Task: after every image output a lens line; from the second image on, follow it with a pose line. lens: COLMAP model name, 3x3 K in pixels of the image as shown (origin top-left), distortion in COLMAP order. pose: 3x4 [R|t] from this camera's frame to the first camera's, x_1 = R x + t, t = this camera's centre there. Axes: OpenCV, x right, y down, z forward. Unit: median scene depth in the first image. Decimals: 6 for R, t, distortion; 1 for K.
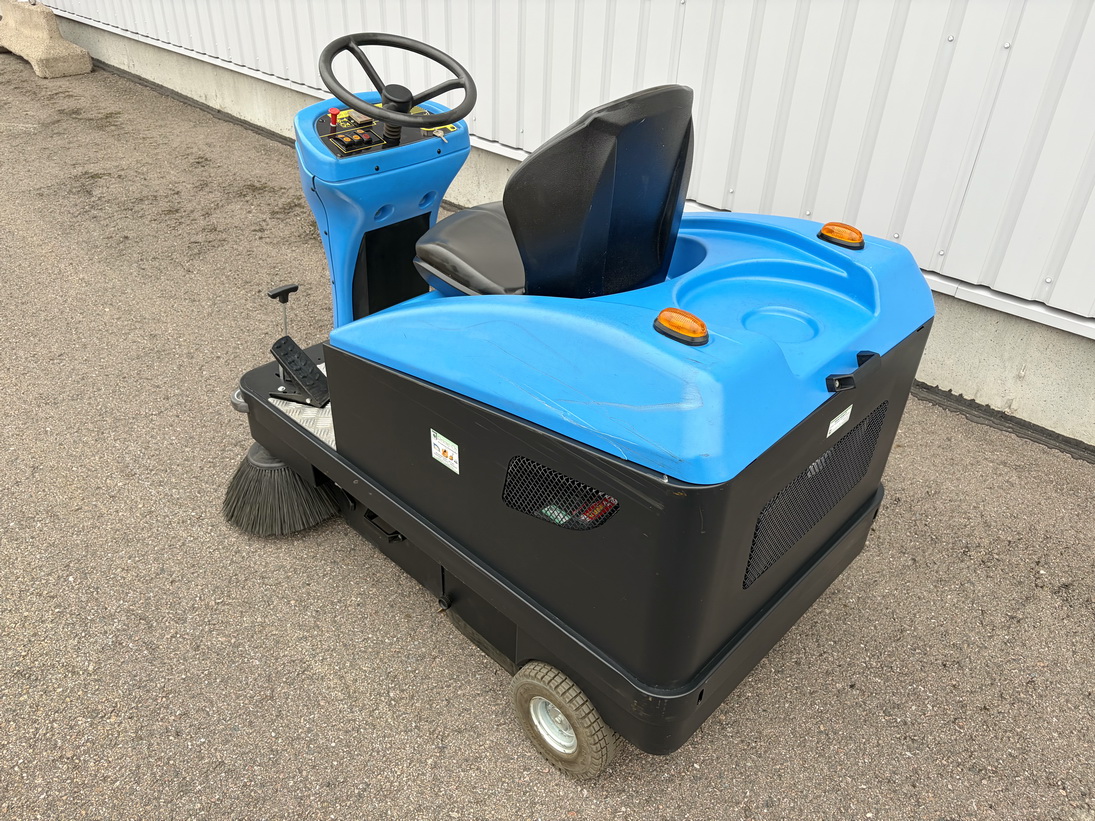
lens RADIAL K [[830.4, 0, 546.2], [0, 830.4, 408.9], [0, 0, 1]] dist [0.044950, -0.042191]
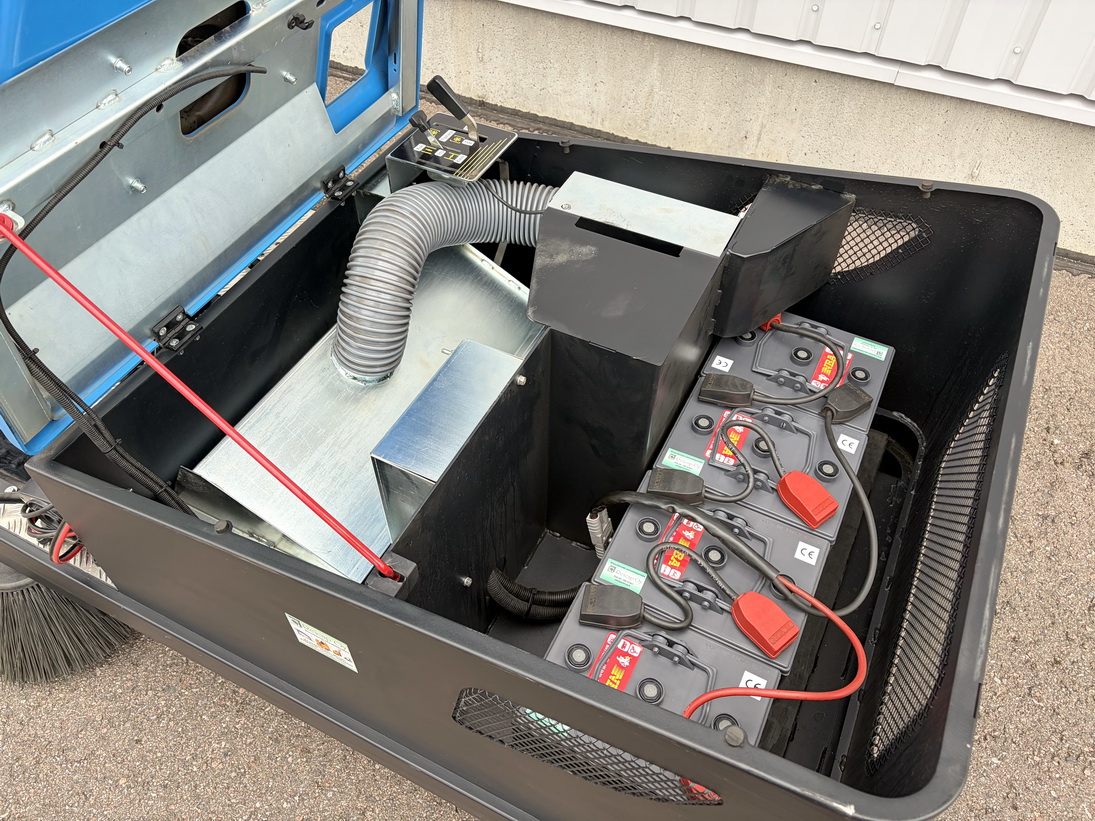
lens RADIAL K [[830.4, 0, 543.3], [0, 830.4, 414.4], [0, 0, 1]] dist [0.044950, -0.042191]
pose [[0.957855, -0.232014, 0.169362, -0.022946], [0.177522, 0.941647, 0.285982, -0.129601], [-0.225831, -0.243864, 0.943149, 0.279250]]
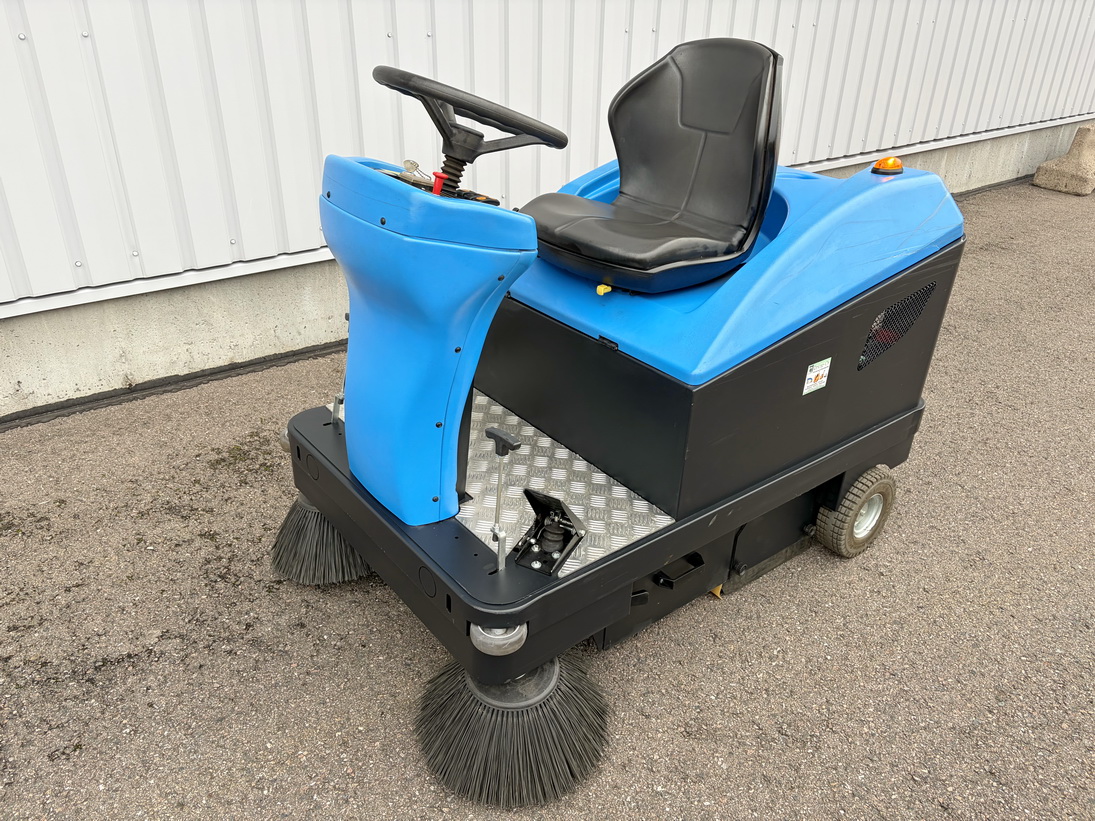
lens RADIAL K [[830.4, 0, 543.9], [0, 830.4, 407.0], [0, 0, 1]] dist [0.044950, -0.042191]
pose [[0.140101, -0.467613, 0.872760, -1.350985], [0.519081, 0.785301, 0.337427, -0.637808], [-0.843165, 0.405759, 0.352751, 1.063543]]
